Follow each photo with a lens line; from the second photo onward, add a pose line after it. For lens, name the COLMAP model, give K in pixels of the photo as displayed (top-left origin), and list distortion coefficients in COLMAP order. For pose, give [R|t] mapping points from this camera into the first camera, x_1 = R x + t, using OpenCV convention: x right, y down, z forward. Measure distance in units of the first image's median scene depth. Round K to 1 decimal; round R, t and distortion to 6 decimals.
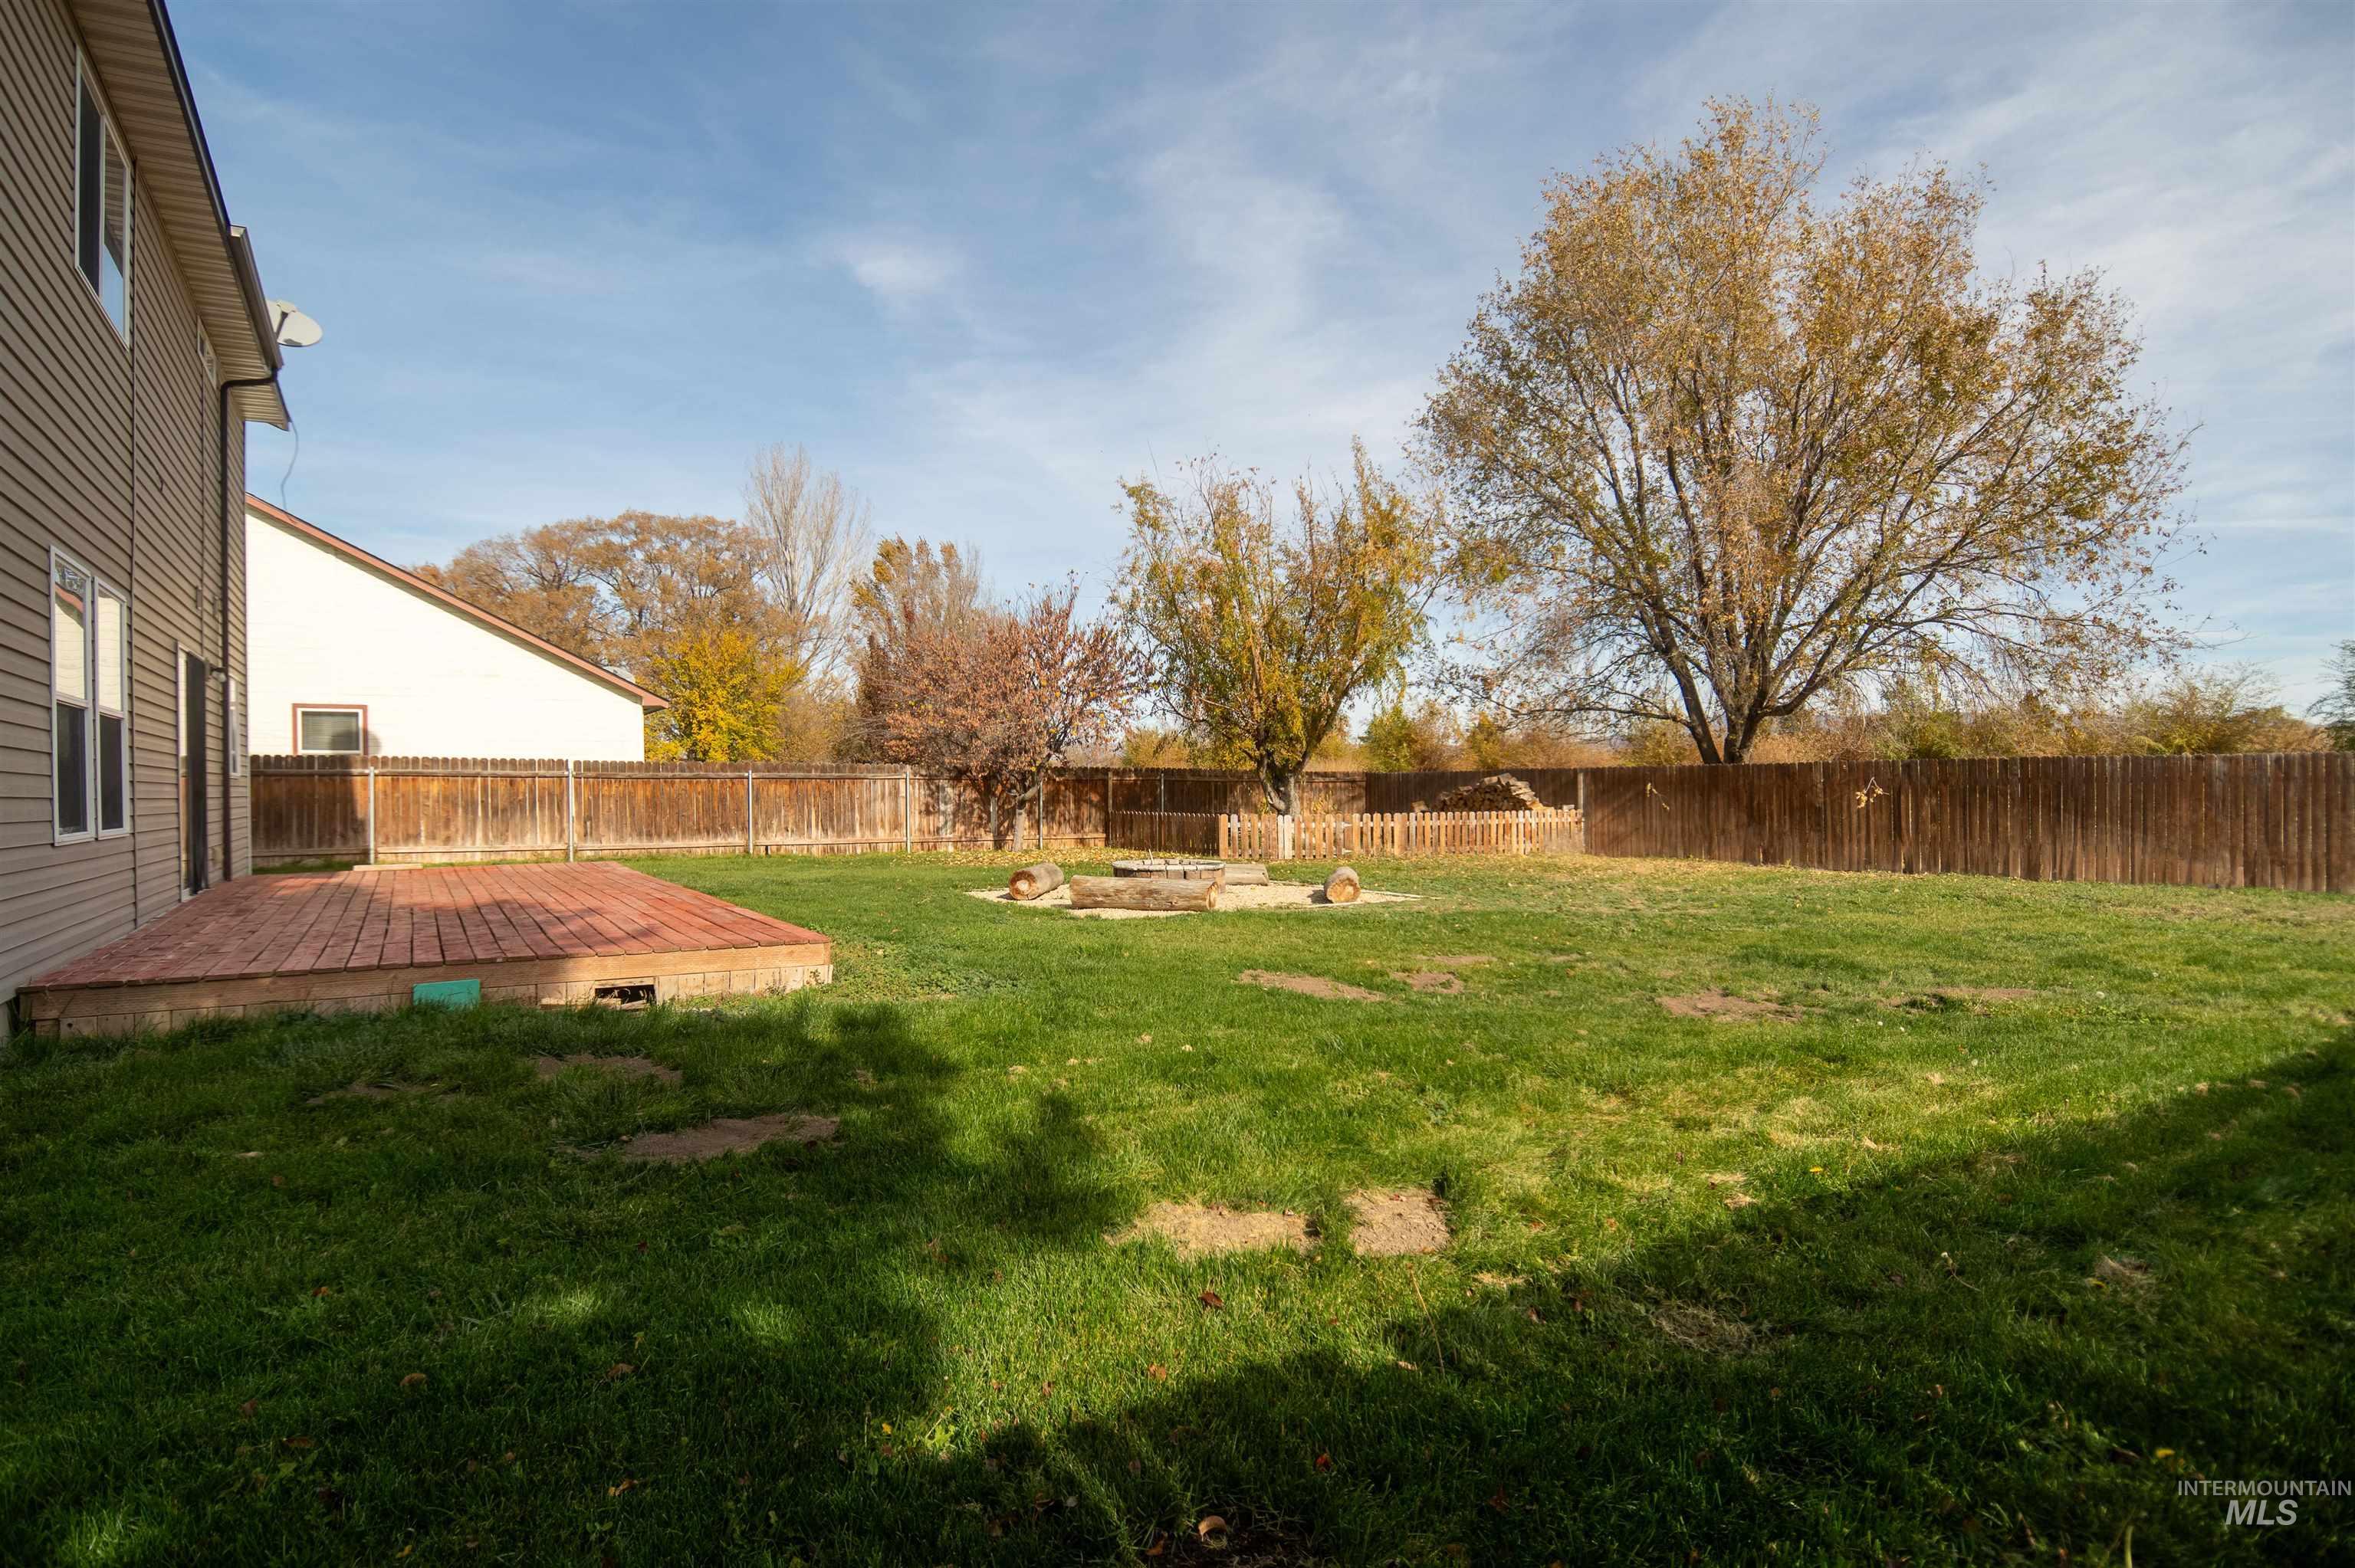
lens RADIAL K [[1262.7, 0, 1180.3], [0, 1262.7, 787.2], [0, 0, 1]] dist [0.015401, -0.022709]
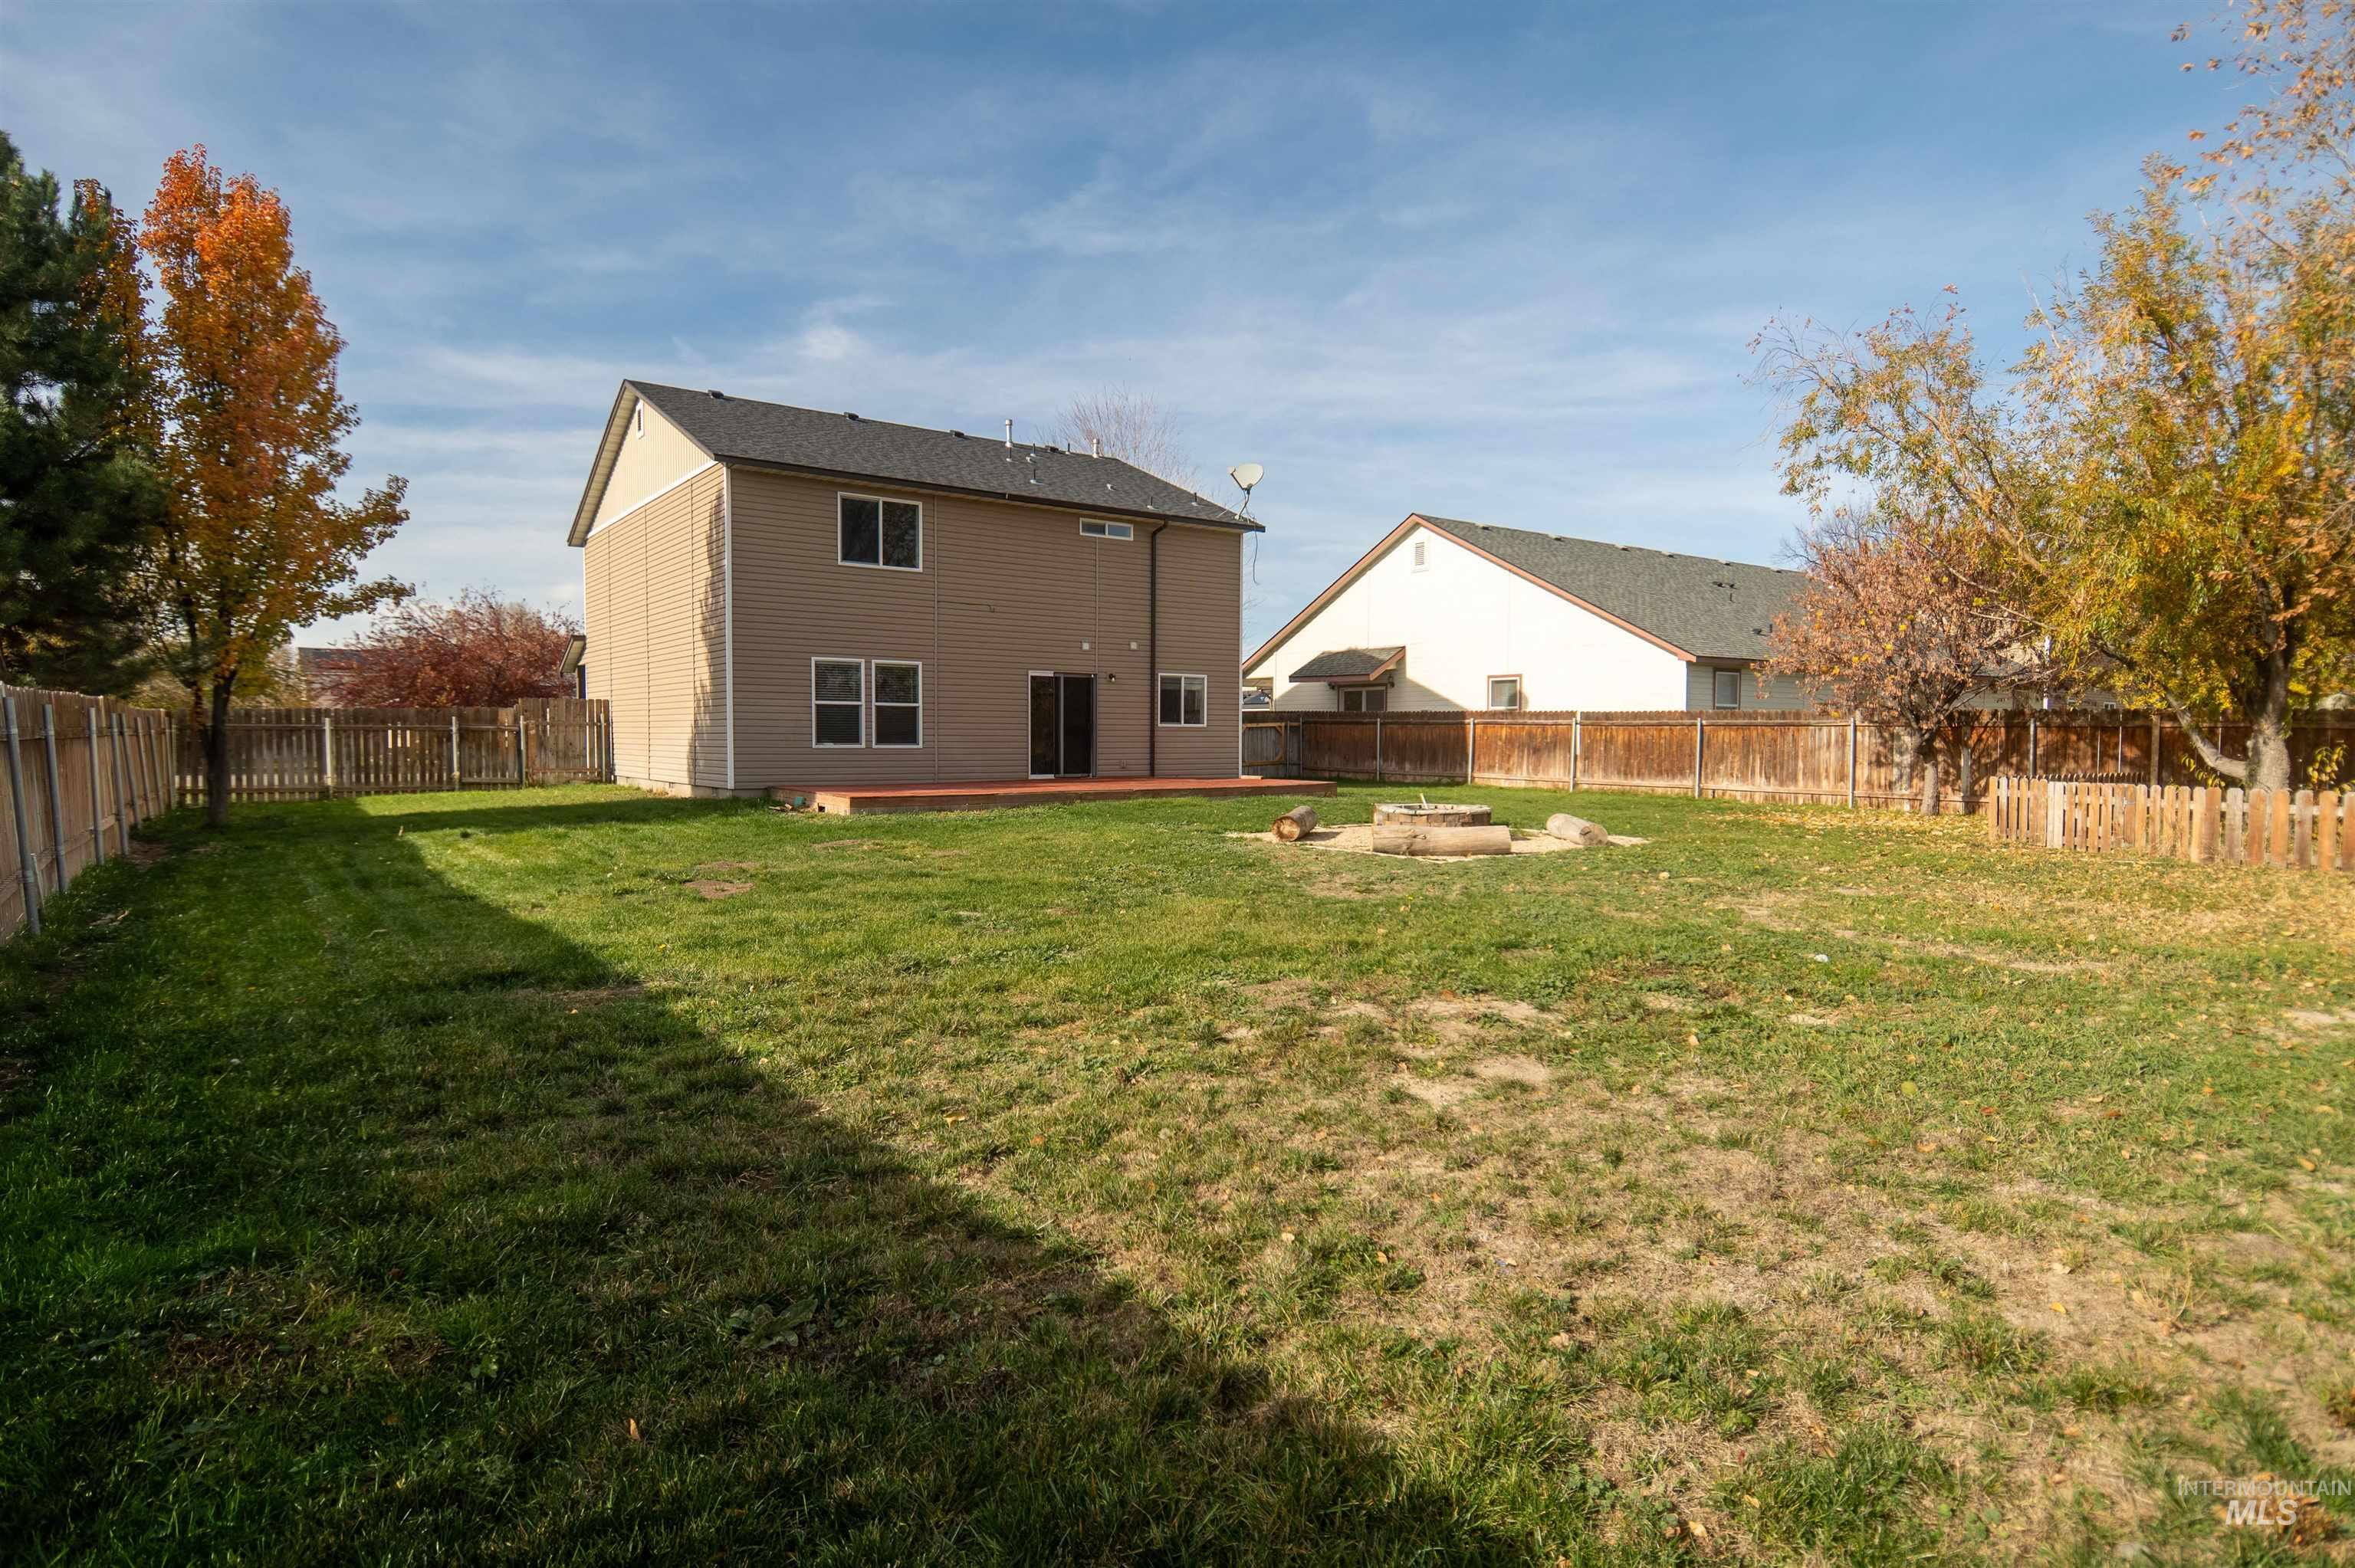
lens RADIAL K [[1262.7, 0, 1177.5], [0, 1262.7, 783.8], [0, 0, 1]] dist [0.015401, -0.022709]
pose [[0.044816, 0.044753, -0.997992, 0.686696], [-0.004706, 0.998994, 0.044587, -0.003113], [0.998984, 0.002699, 0.044982, 0.502880]]
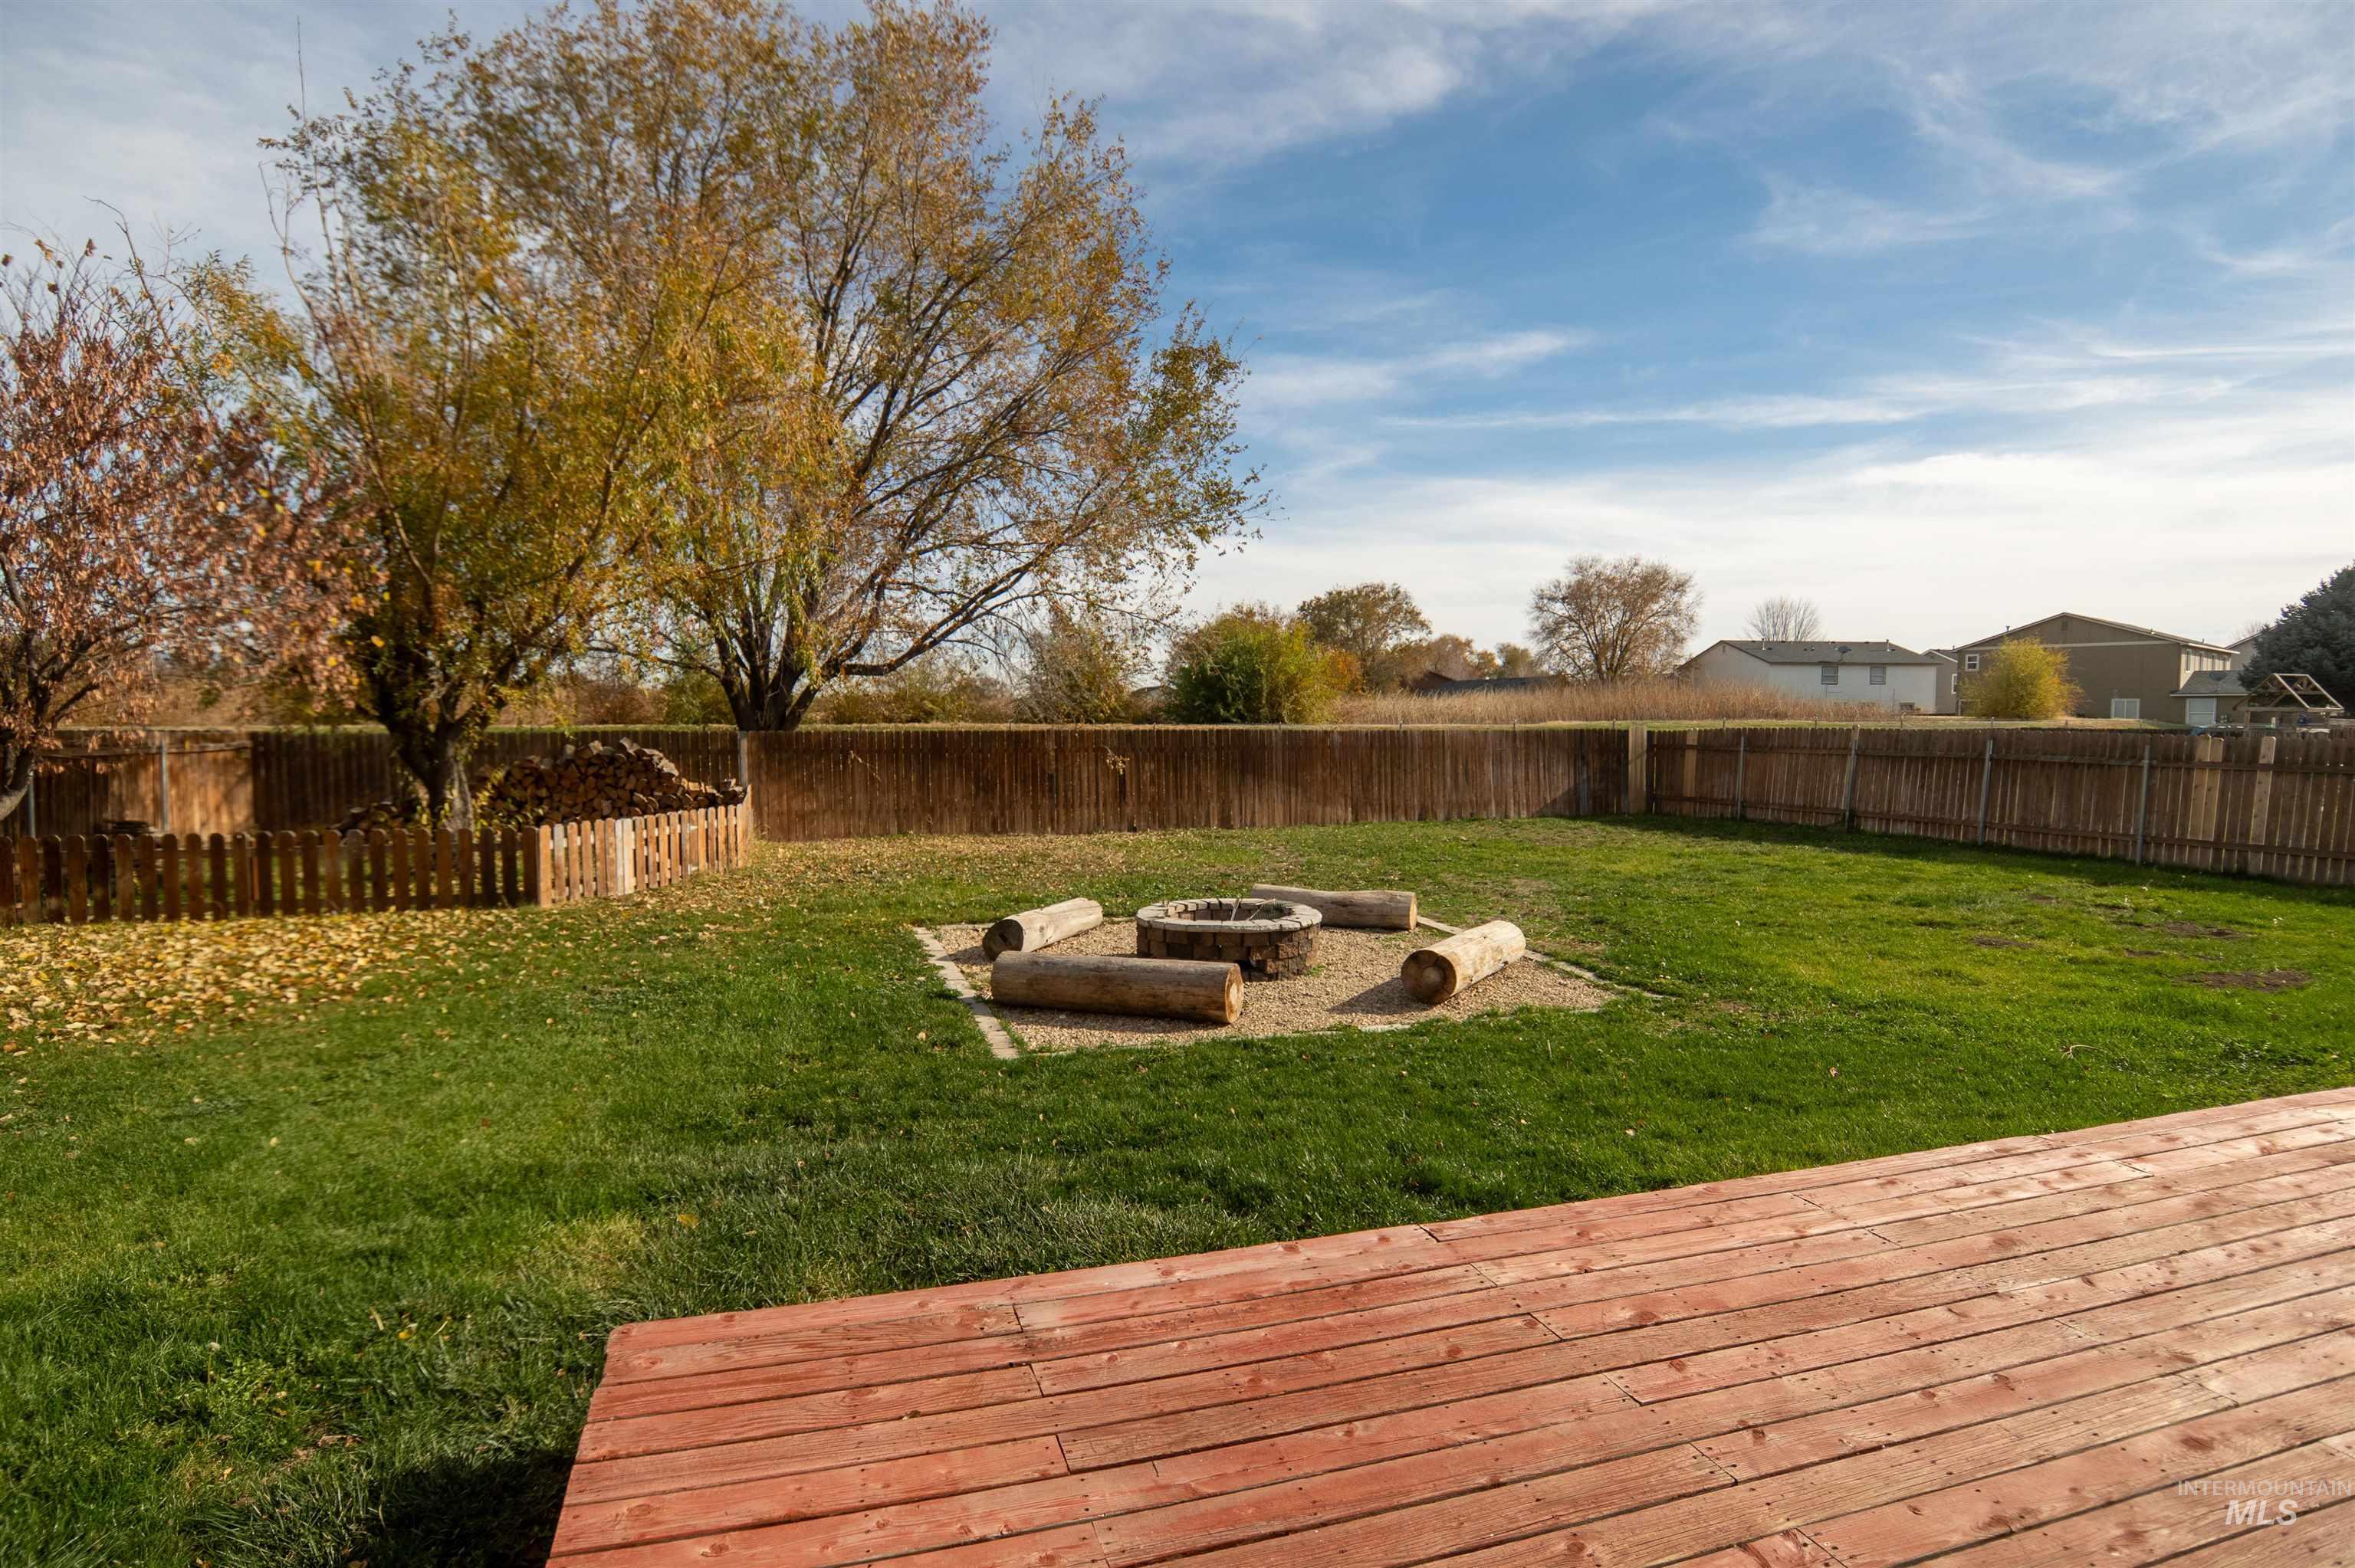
lens RADIAL K [[1262.7, 0, 1184.5], [0, 1262.7, 781.1], [0, 0, 1]] dist [0.015401, -0.022709]
pose [[0.216338, -0.041295, 0.975445, -0.422917], [-0.004221, 0.999056, 0.043231, -0.021181], [-0.976309, -0.013470, 0.215959, 0.593299]]
